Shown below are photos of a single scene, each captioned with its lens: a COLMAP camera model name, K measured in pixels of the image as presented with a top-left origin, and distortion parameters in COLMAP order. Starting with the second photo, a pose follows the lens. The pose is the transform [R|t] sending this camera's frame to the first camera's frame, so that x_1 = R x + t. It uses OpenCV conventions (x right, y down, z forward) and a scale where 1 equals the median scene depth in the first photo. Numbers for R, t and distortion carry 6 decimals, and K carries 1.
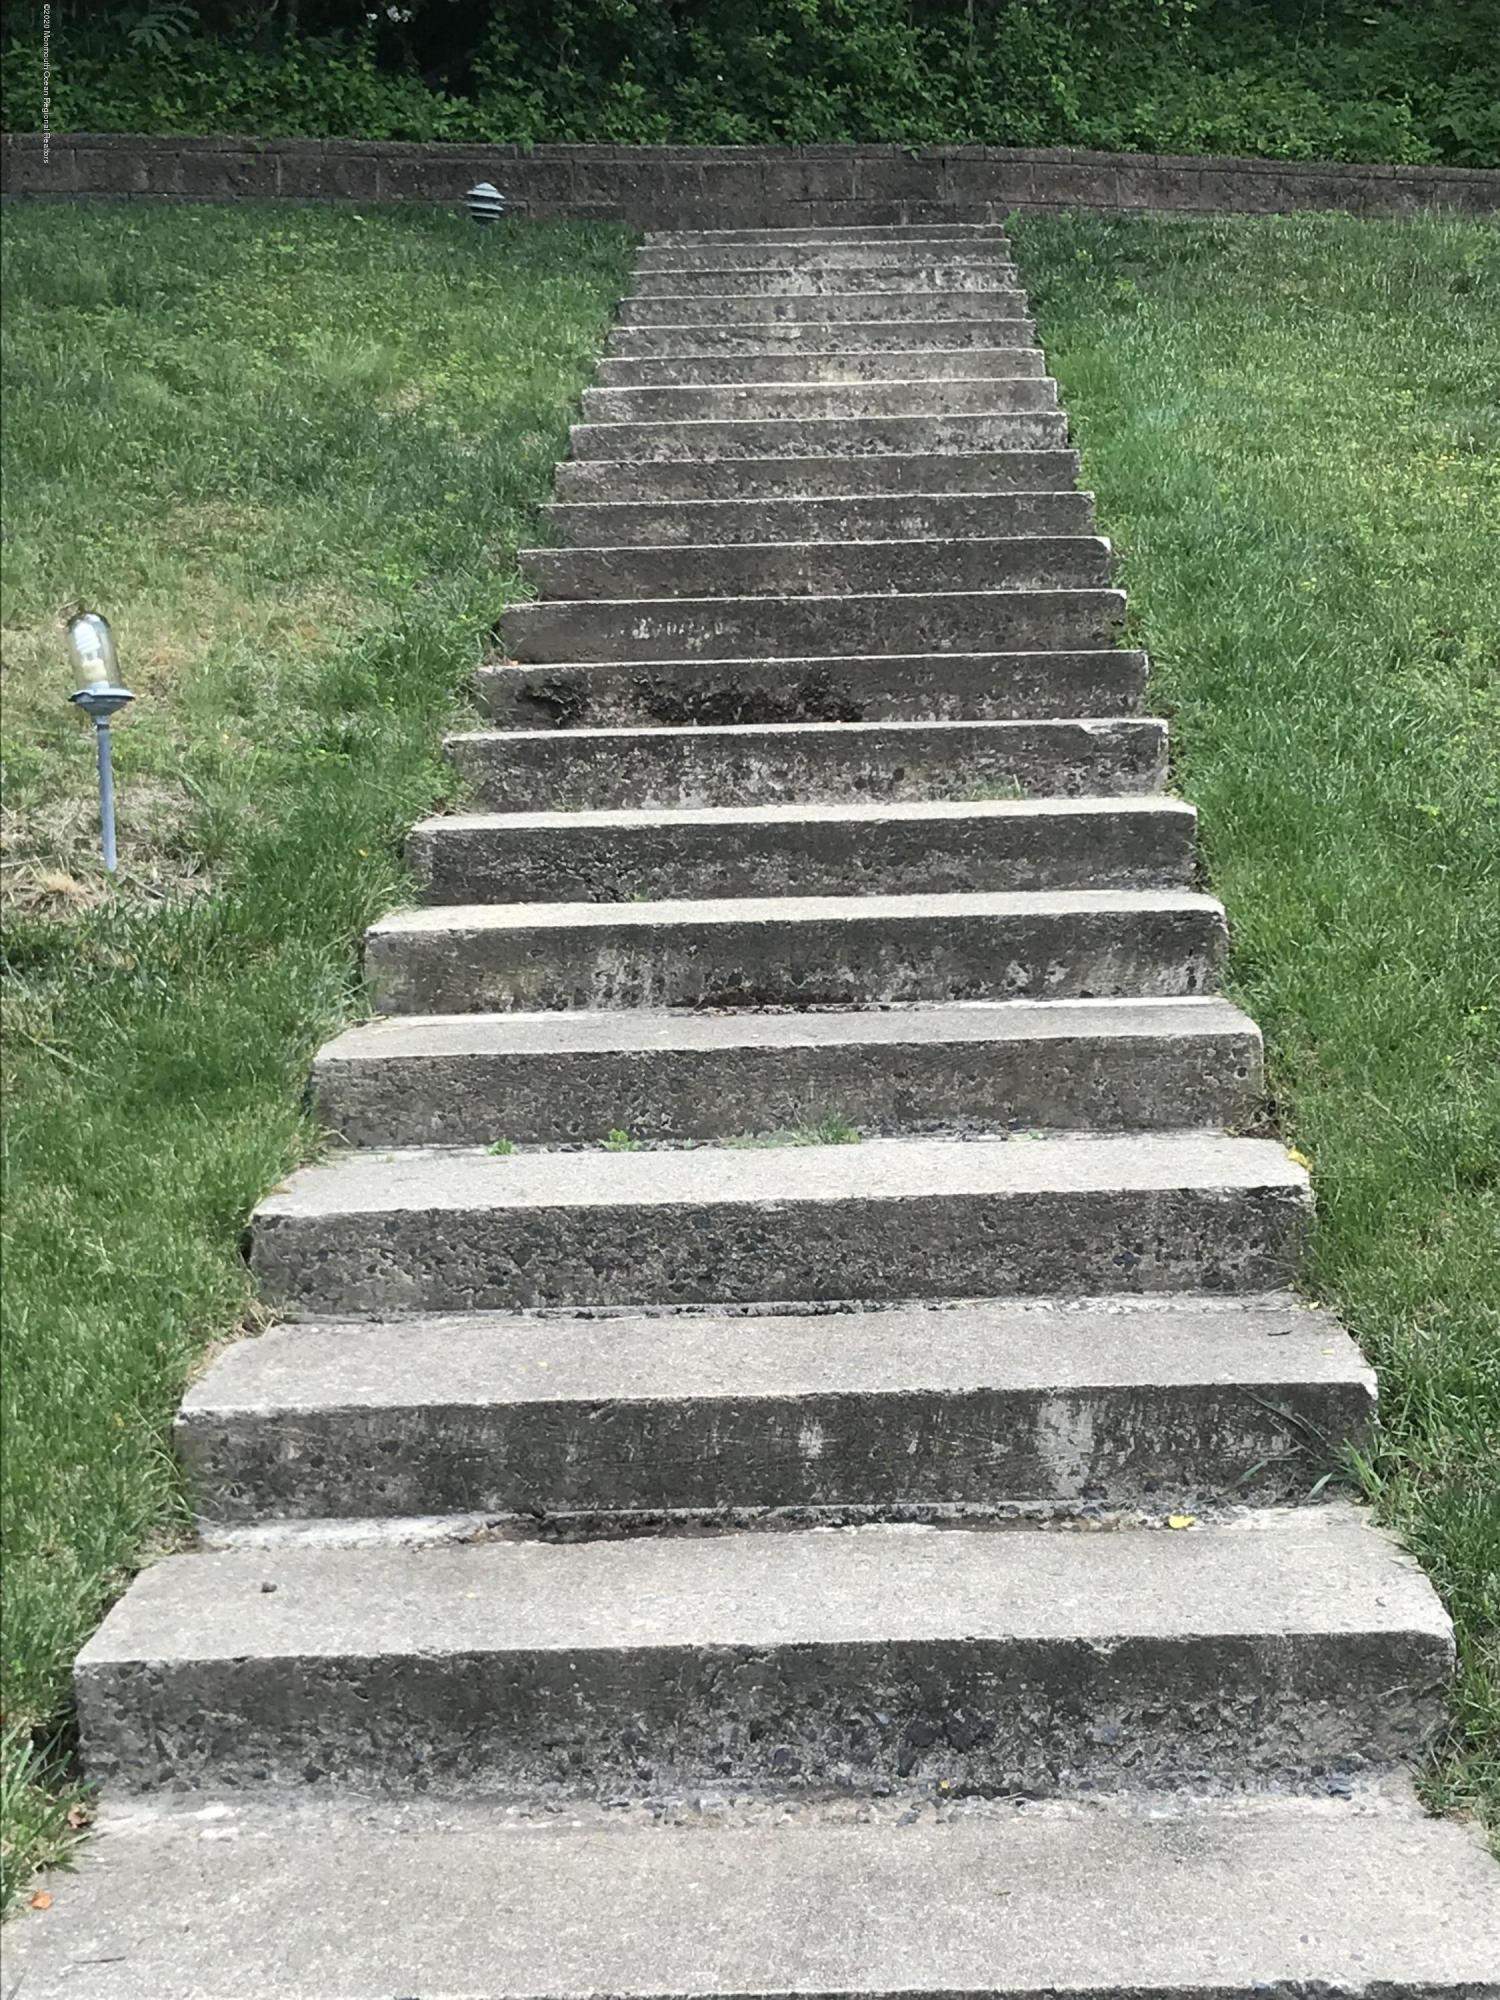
lens RADIAL K [[3371.1, 0, 750.0], [0, 3371.1, 1000.0], [0, 0, 1]] dist [0.027957, 0.043686]
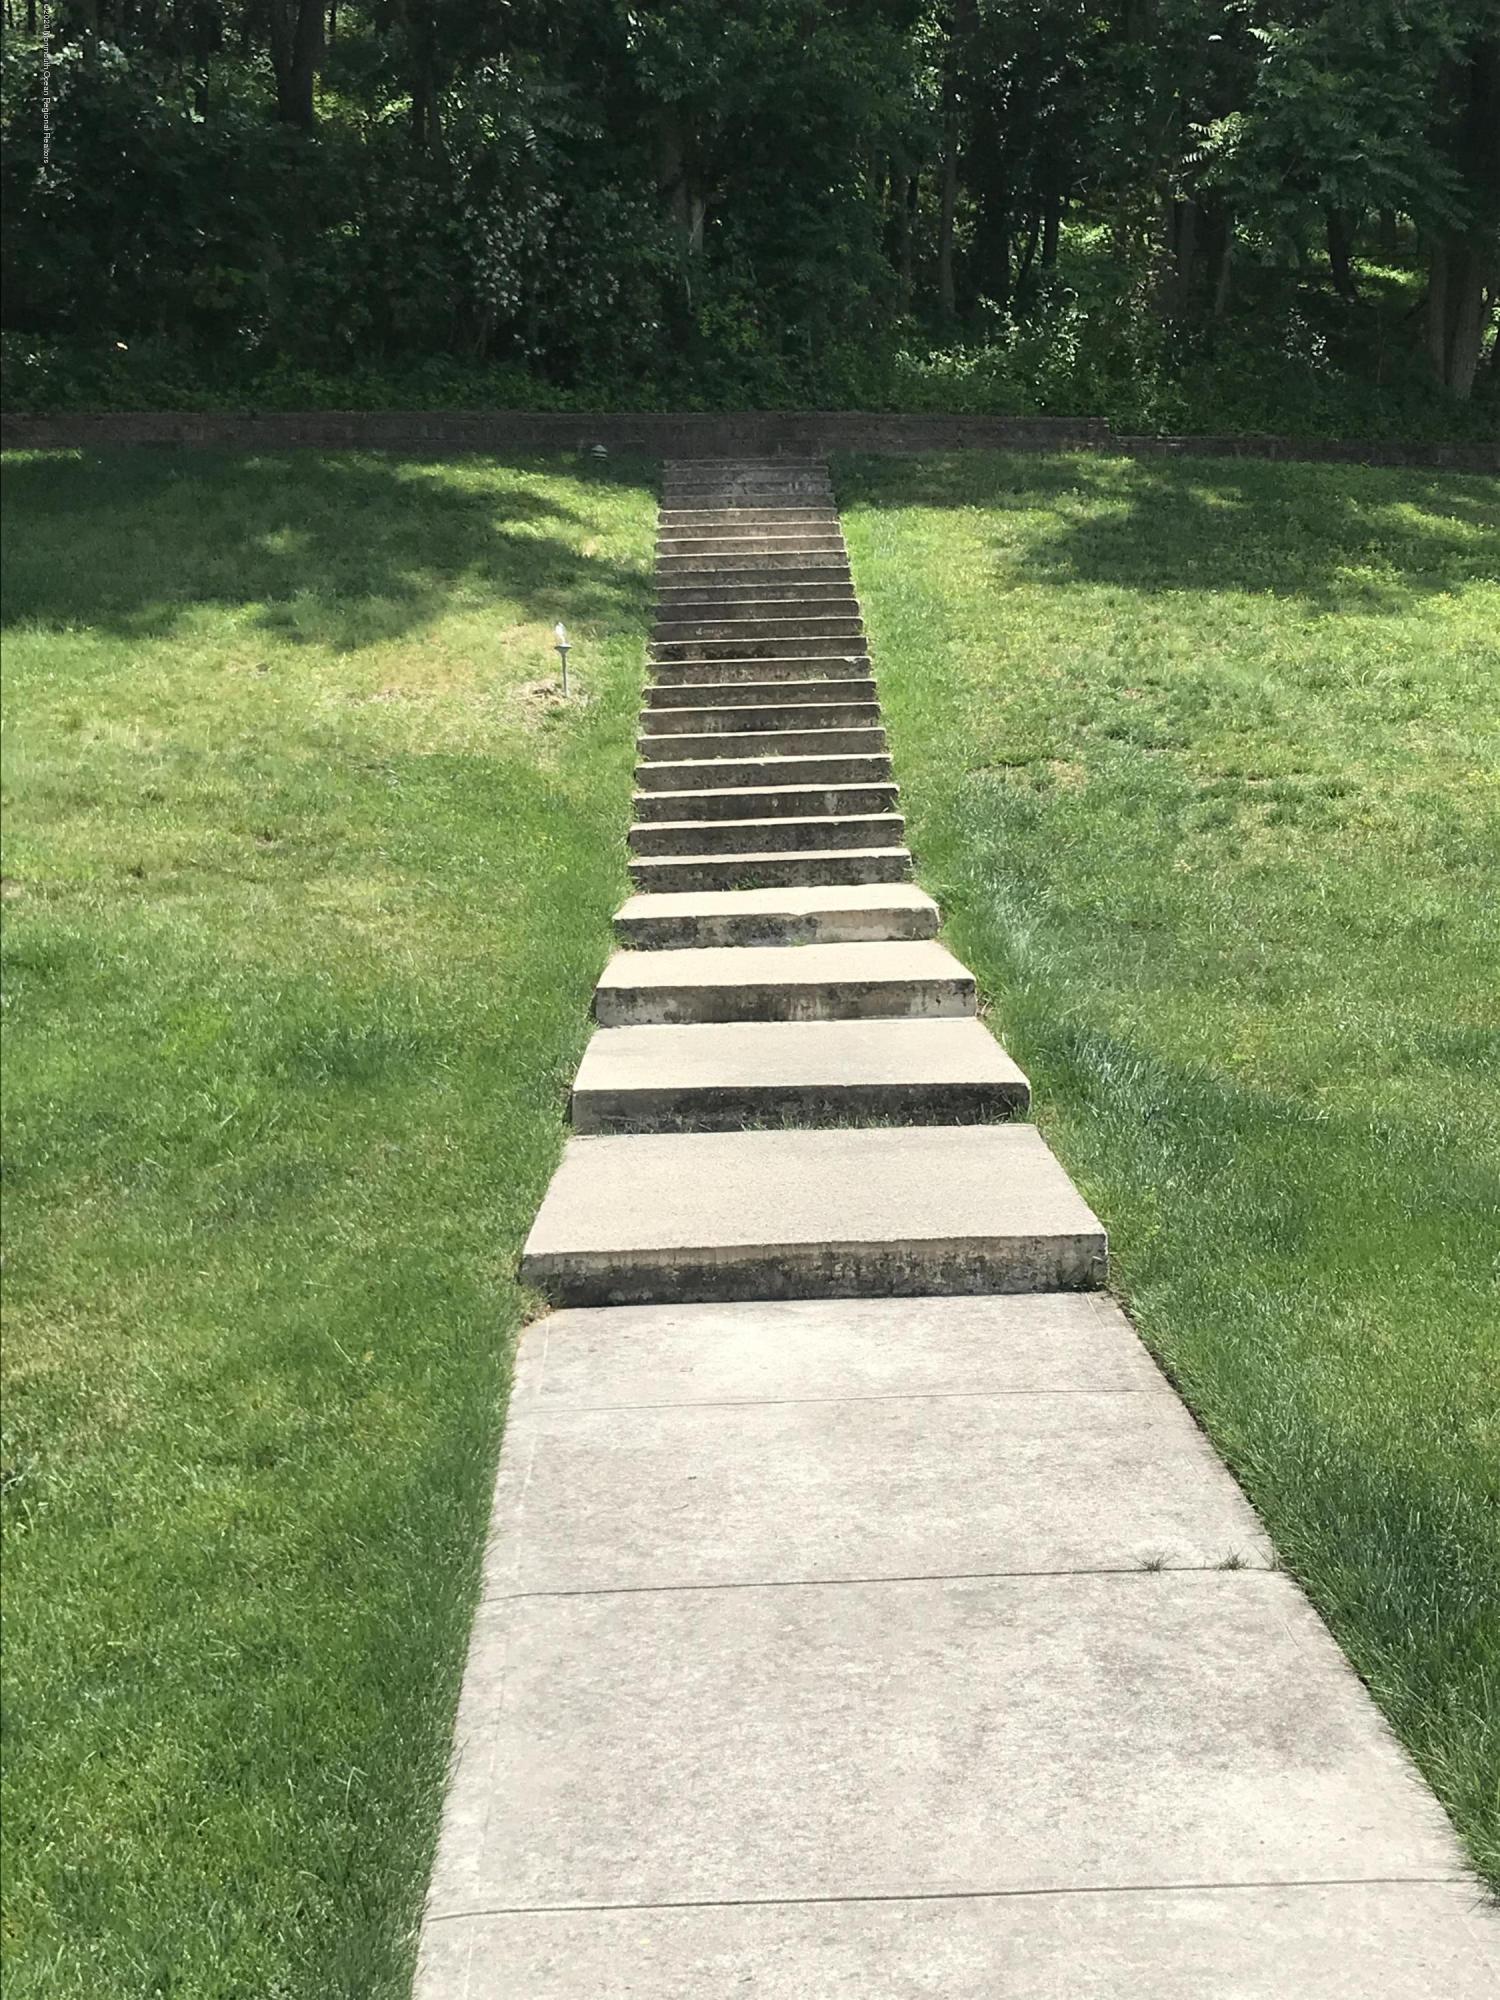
lens RADIAL K [[2744.6, 0, 750.0], [0, 2744.6, 1000.0], [0, 0, 1]] dist [0.005751, 0.007913]
pose [[0.999165, -0.009082, 0.039833, -0.062911], [0.008657, 0.999904, 0.010820, 0.136552], [-0.039927, -0.010466, 0.999148, -1.024626]]
